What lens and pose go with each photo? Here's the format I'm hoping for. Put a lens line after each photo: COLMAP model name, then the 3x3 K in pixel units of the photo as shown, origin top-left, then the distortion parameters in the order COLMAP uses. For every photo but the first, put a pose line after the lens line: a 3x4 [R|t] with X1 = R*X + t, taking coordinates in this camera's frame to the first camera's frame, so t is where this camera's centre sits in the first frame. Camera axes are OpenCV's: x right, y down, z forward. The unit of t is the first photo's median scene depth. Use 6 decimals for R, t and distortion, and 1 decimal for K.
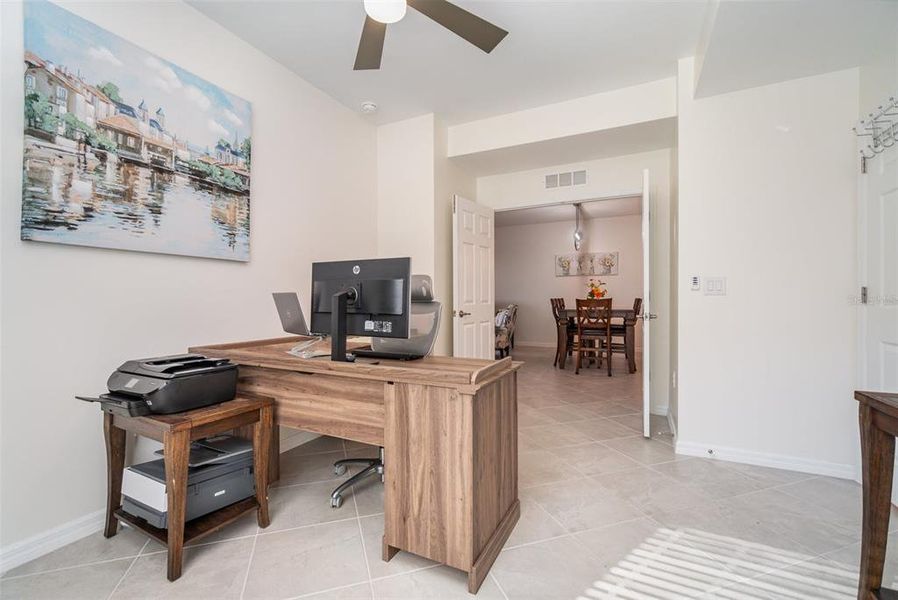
lens RADIAL K [[389.2, 0, 443.3], [0, 389.2, 299.5], [0, 0, 1]] dist [-0.009209, 0.002393]
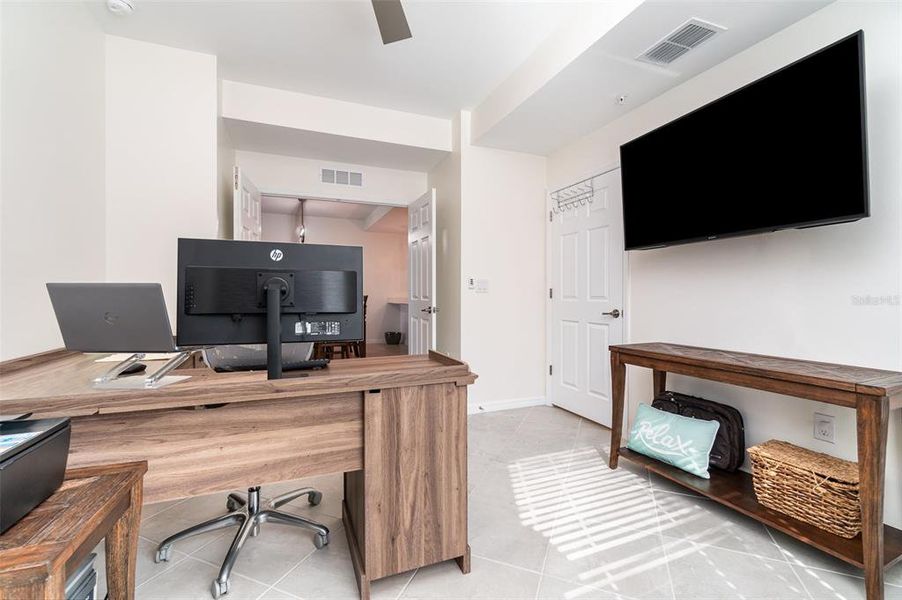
lens RADIAL K [[390.9, 0, 449.7], [0, 390.9, 296.0], [0, 0, 1]] dist [-0.009209, 0.002393]
pose [[0.653811, 0.001169, 0.756657, -0.628040], [-0.000094, 0.999999, -0.001464, 0.003431], [-0.756658, 0.000886, 0.653811, 0.281031]]
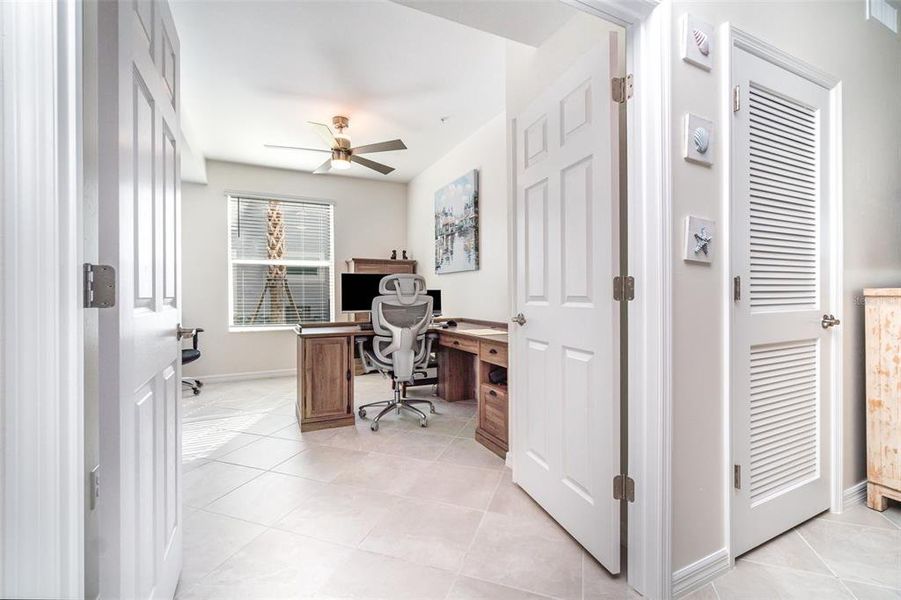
lens RADIAL K [[390.5, 0, 449.1], [0, 390.5, 295.1], [0, 0, 1]] dist [-0.009209, 0.002393]
pose [[-0.600623, 0.006308, -0.799508, 1.220759], [0.003011, 0.999980, 0.005628, -0.001601], [0.799527, 0.000973, -0.600629, 2.689348]]
